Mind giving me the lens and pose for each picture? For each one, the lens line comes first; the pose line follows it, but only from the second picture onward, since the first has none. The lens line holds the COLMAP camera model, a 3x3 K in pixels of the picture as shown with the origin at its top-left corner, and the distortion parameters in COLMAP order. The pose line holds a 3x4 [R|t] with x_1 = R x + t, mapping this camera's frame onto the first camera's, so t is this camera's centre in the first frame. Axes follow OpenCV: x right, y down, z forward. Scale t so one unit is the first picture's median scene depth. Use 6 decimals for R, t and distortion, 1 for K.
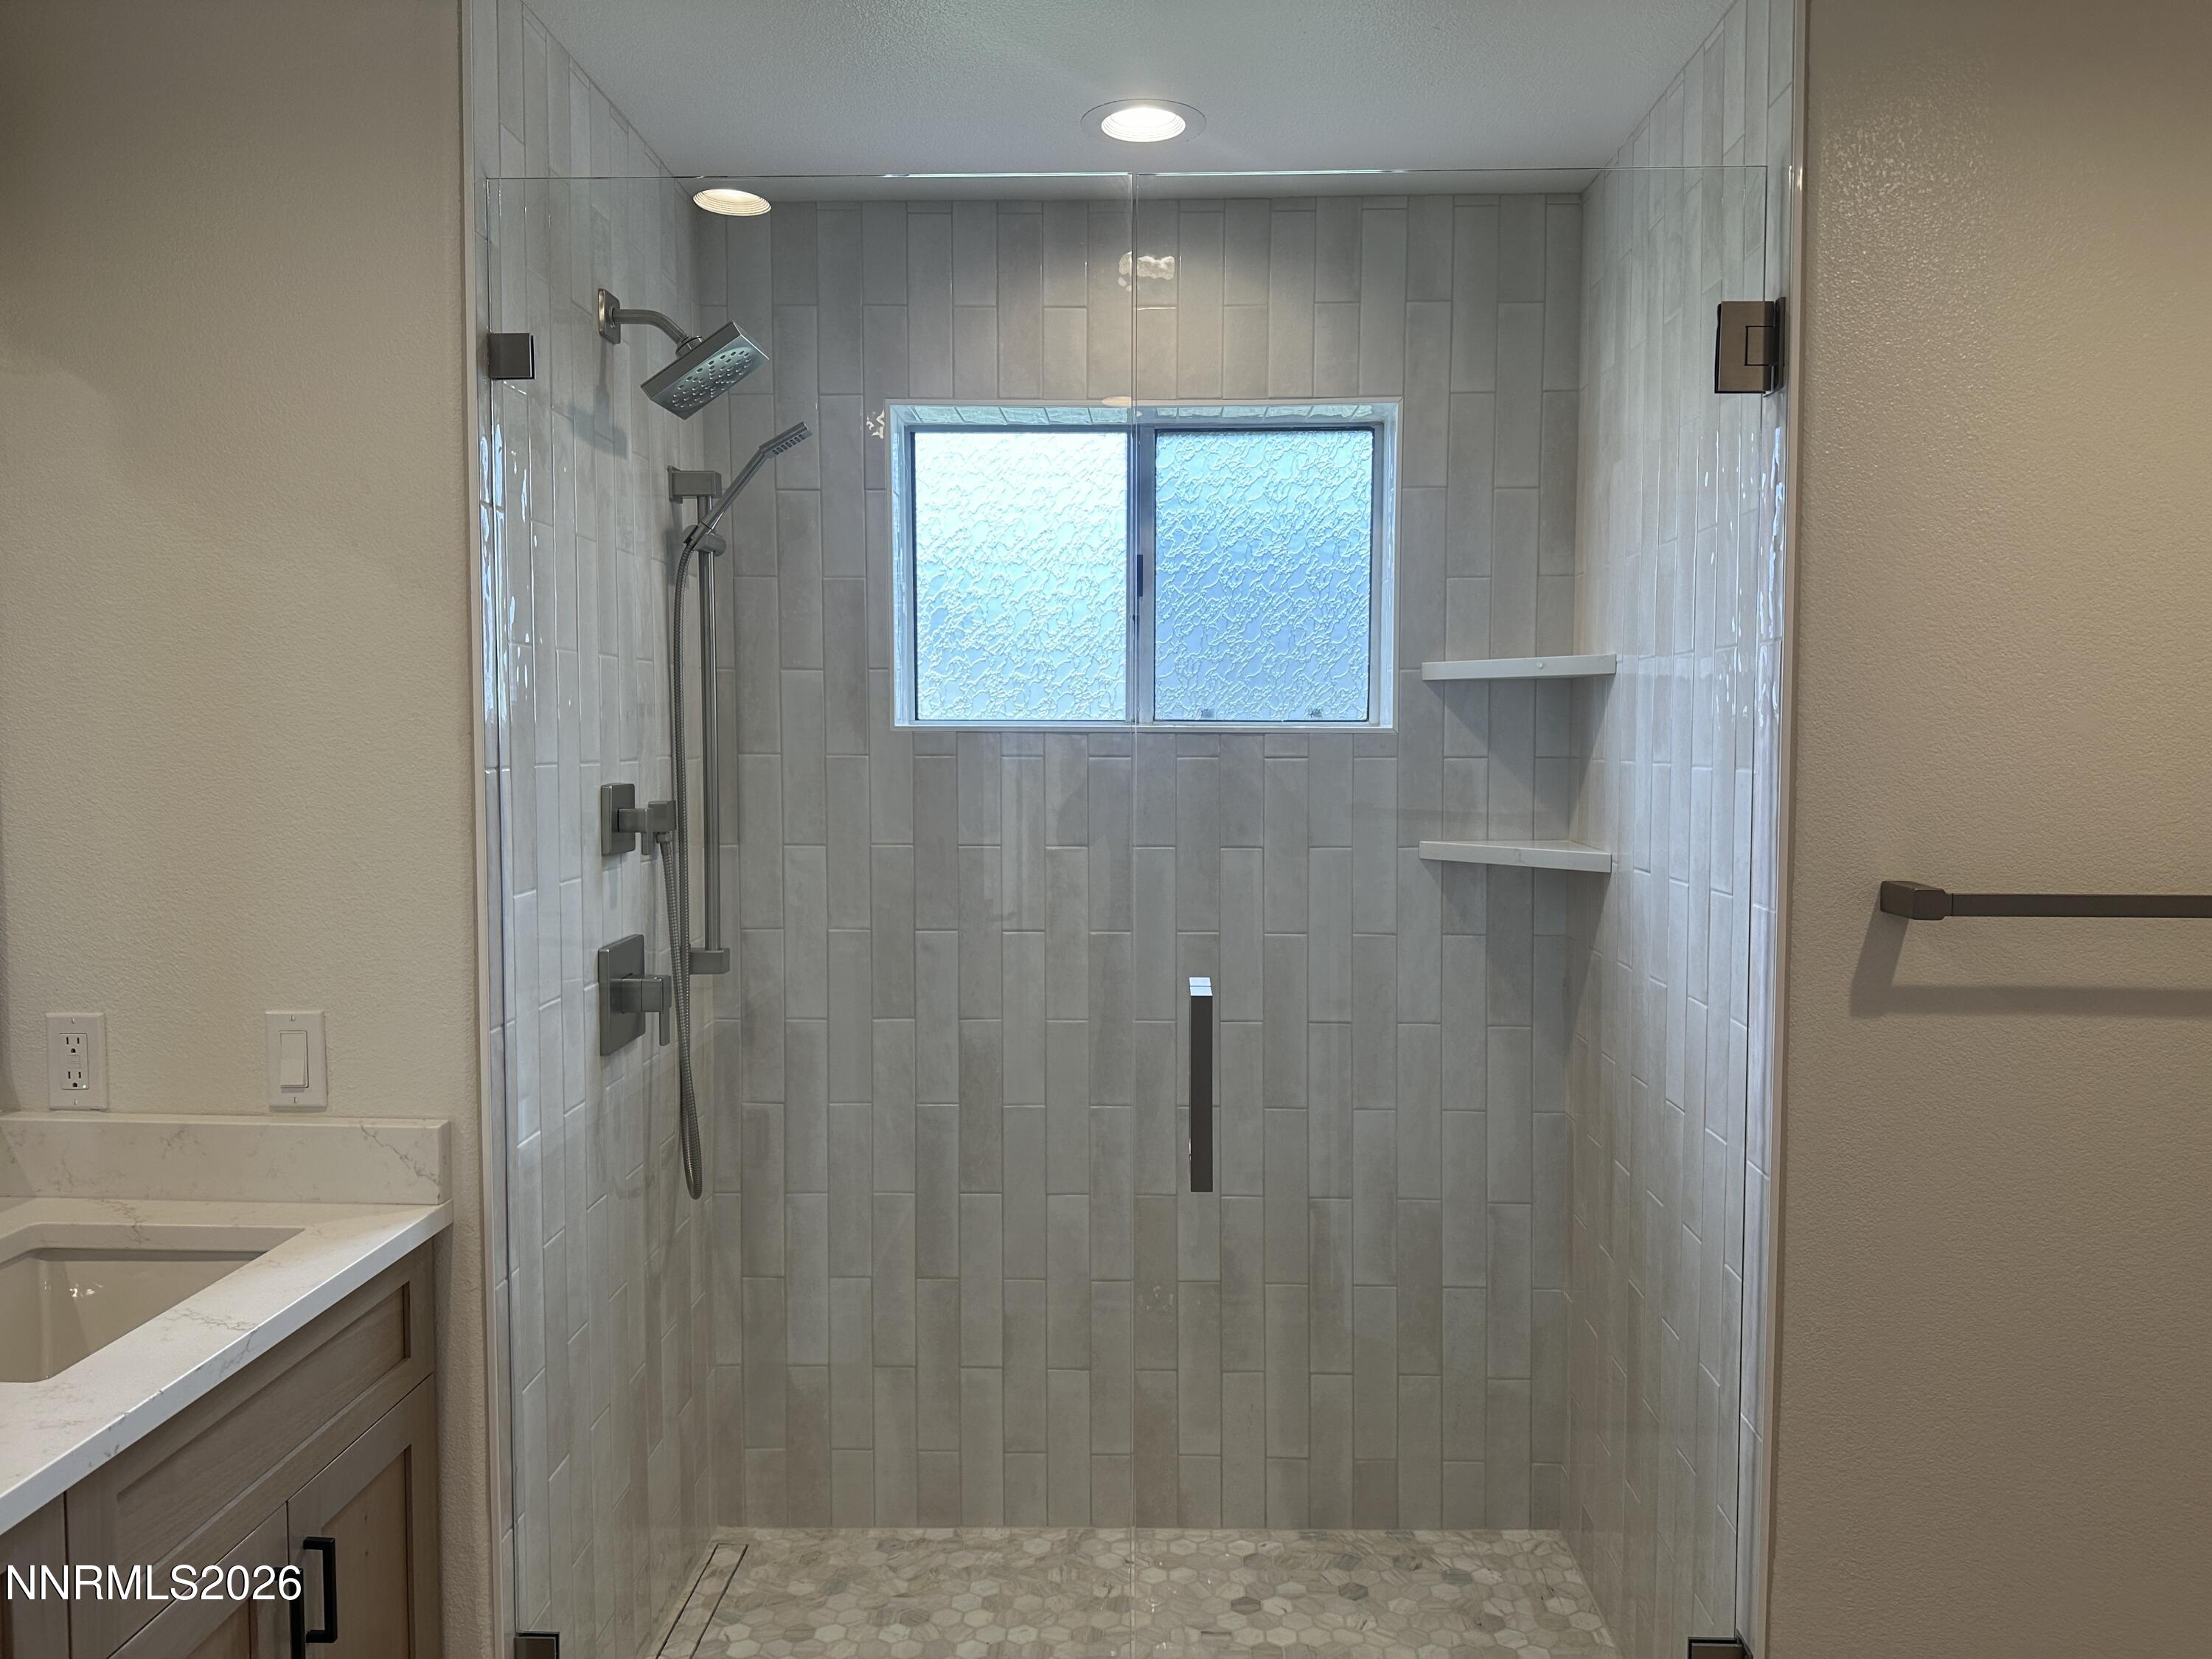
lens RADIAL K [[1546.3, 0, 1108.5], [0, 1546.3, 827.8], [0, 0, 1]] dist [0.026793, -0.014783]
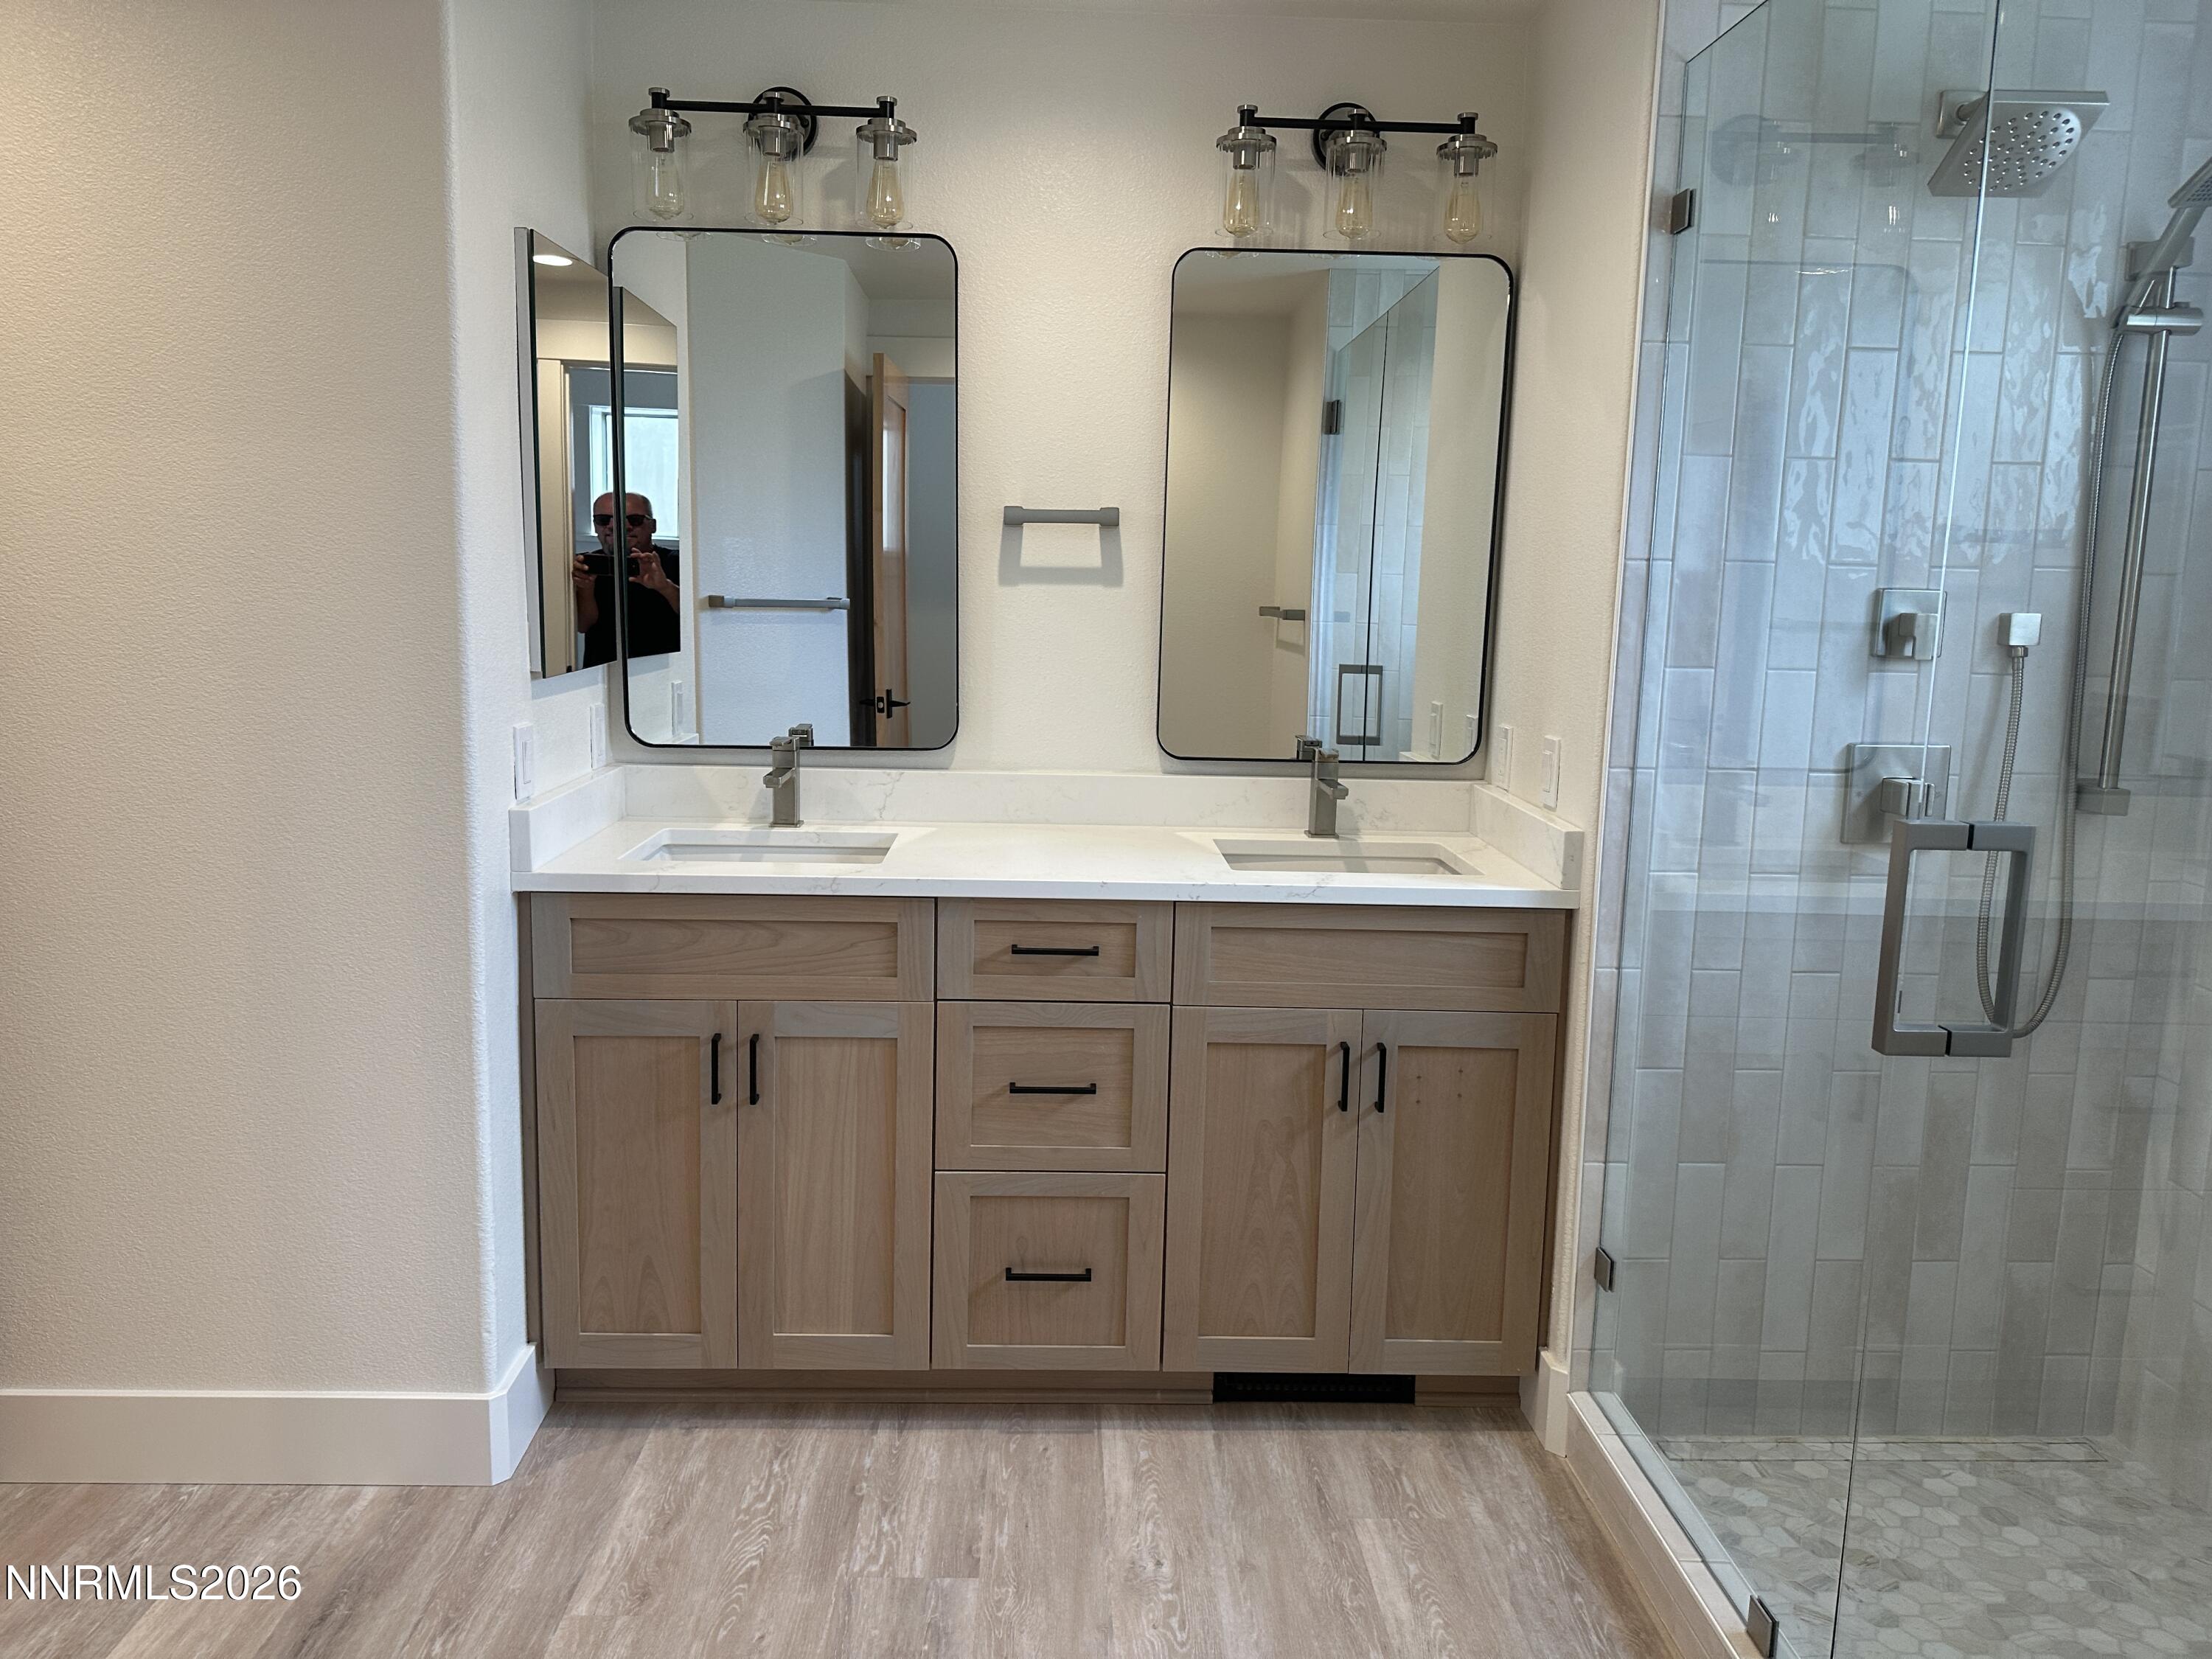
lens RADIAL K [[1546.3, 0, 1105.9], [0, 1546.3, 828.0], [0, 0, 1]] dist [0.026793, -0.014783]
pose [[0.062882, 0.146241, -0.987248, 0.605567], [-0.082830, 0.986558, 0.140863, 0.024471], [0.994578, 0.072916, 0.074150, 0.357943]]
